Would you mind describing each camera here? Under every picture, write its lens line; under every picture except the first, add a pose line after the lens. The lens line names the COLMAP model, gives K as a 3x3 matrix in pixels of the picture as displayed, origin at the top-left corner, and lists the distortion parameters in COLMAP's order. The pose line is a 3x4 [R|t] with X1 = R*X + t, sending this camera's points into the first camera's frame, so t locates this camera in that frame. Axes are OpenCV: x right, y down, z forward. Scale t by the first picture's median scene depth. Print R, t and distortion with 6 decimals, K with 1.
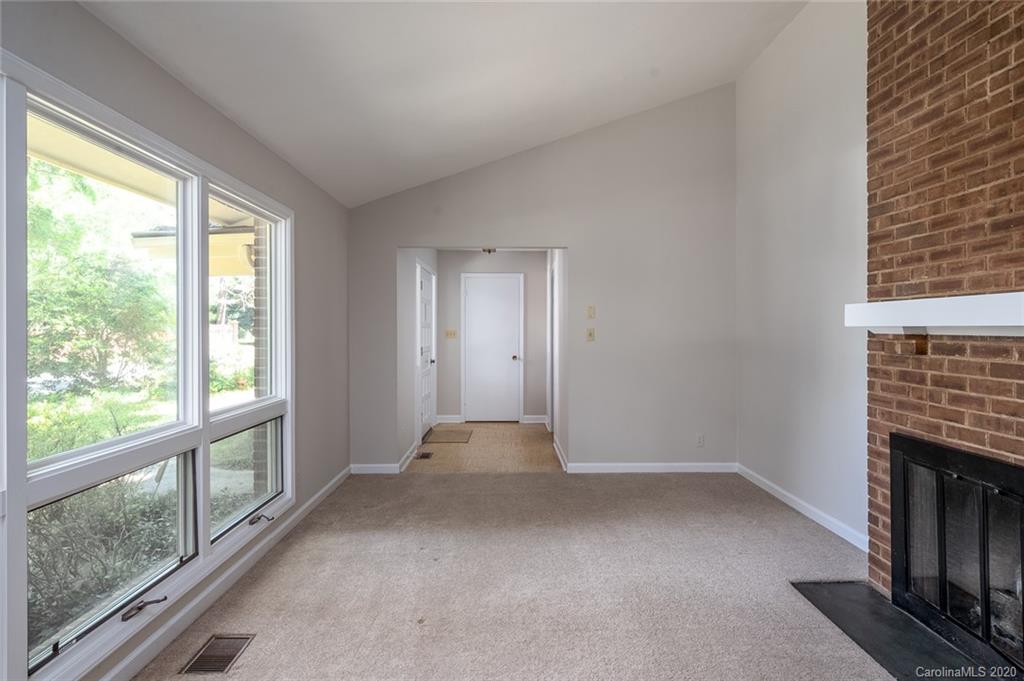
lens RADIAL K [[553.4, 0, 507.3], [0, 553.4, 333.4], [0, 0, 1]] dist [0.005484, 0.001669]
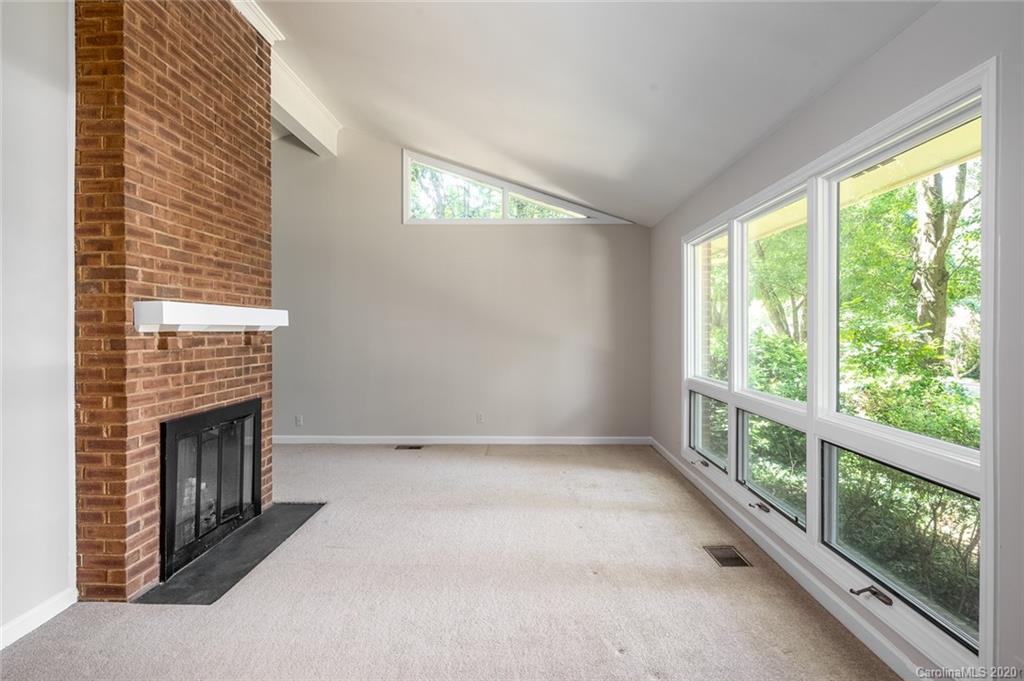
lens RADIAL K [[553.4, 0, 507.3], [0, 553.4, 333.4], [0, 0, 1]] dist [0.005484, 0.001669]
pose [[-0.999379, 0.003905, 0.035016, -0.014935], [0.004485, 0.999854, 0.016481, -0.011939], [-0.034947, 0.016628, -0.999251, 2.399010]]
